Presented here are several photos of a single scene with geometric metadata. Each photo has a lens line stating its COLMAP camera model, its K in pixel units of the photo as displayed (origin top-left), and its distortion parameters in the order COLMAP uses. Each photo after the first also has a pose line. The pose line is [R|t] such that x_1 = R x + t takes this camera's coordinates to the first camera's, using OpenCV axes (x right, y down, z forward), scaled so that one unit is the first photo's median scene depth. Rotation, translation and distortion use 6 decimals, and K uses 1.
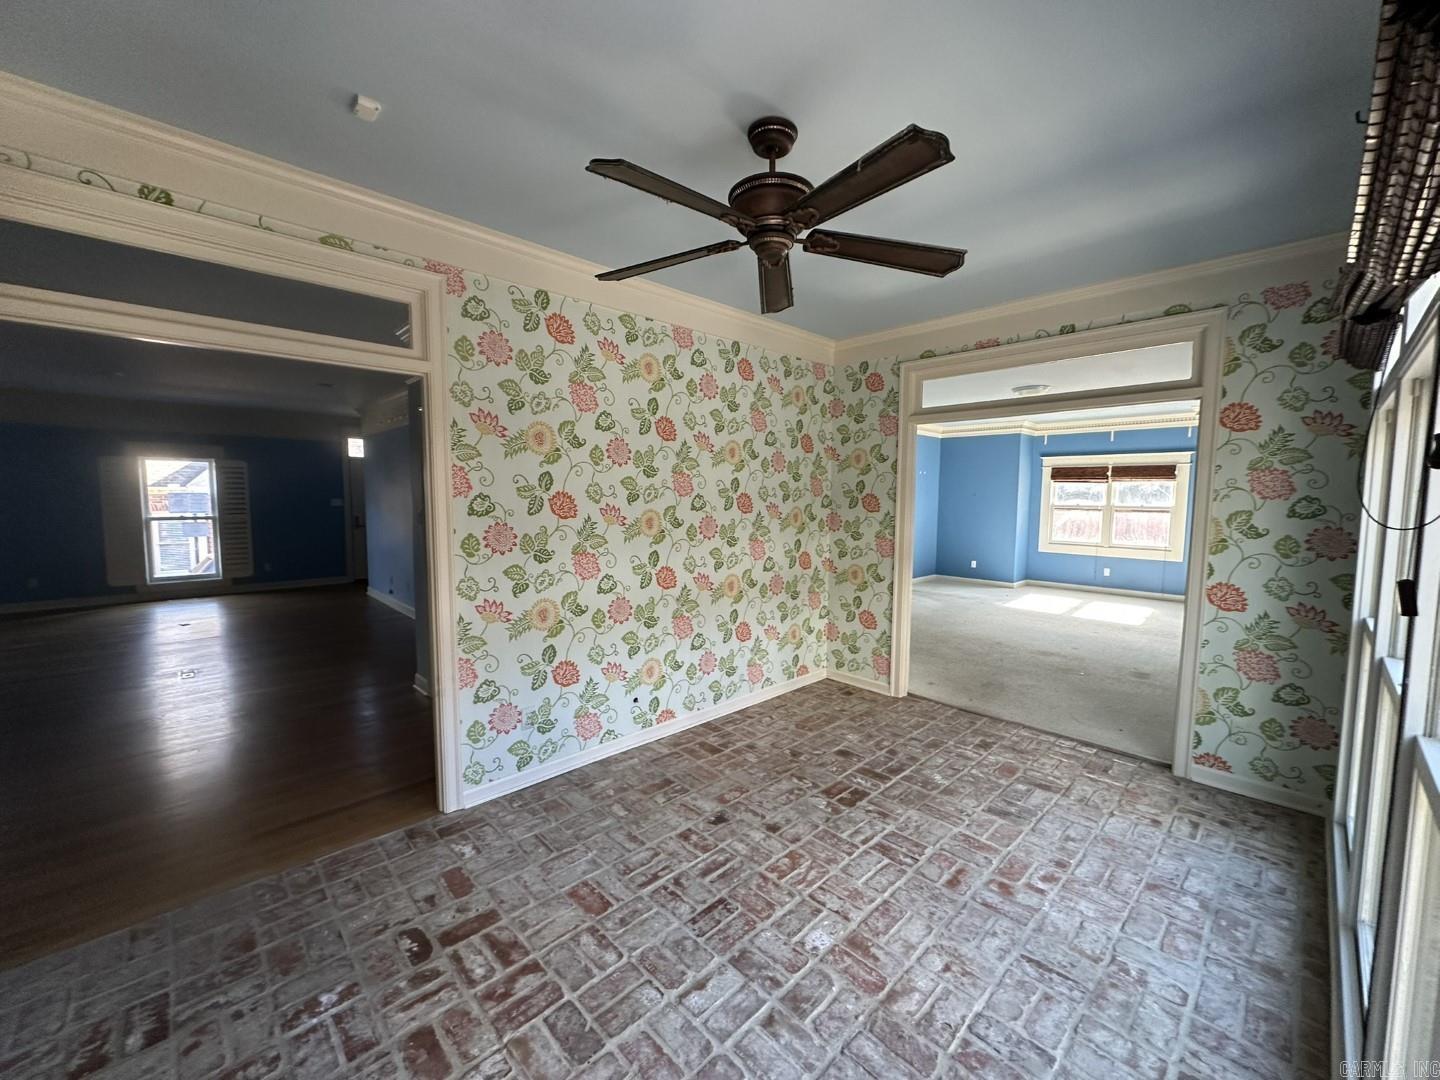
lens RADIAL K [[574.3, 0, 718.0], [0, 574.3, 537.2], [0, 0, 1]] dist [0.000945, 0.000058]
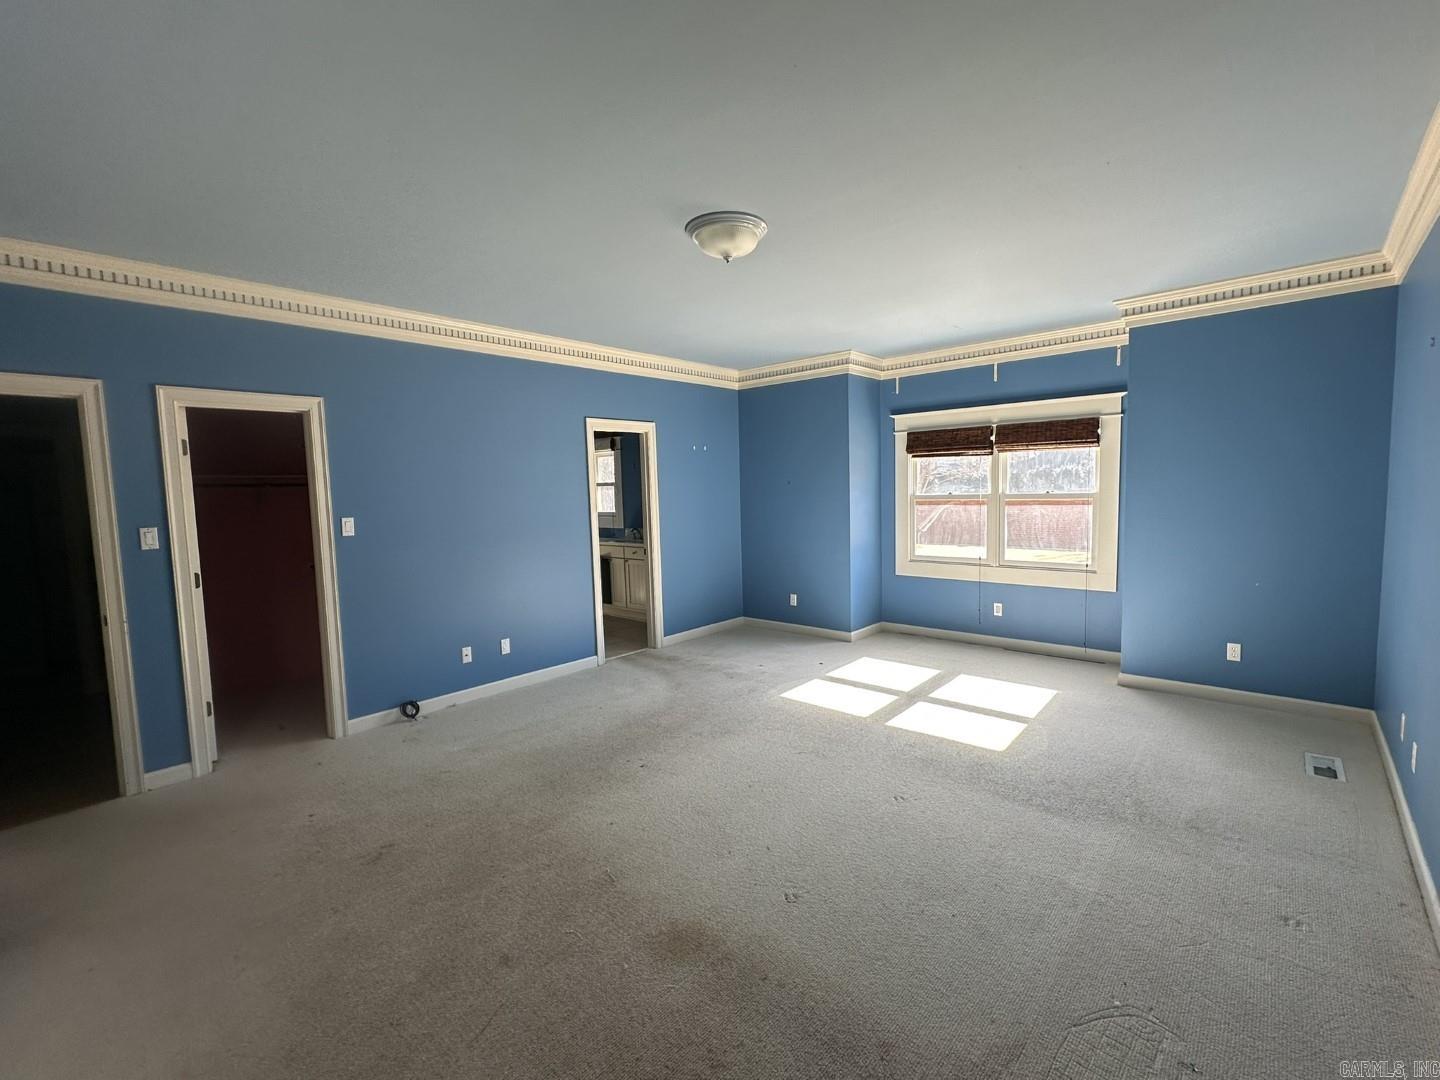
lens RADIAL K [[637.9, 0, 721.8], [0, 637.9, 540.2], [0, 0, 1]] dist [-0.000481, -0.000021]
pose [[0.996732, -0.040539, 0.069874, 0.348428], [0.040160, 0.999170, 0.006814, -0.023756], [-0.070093, -0.003985, 0.997533, 0.370023]]
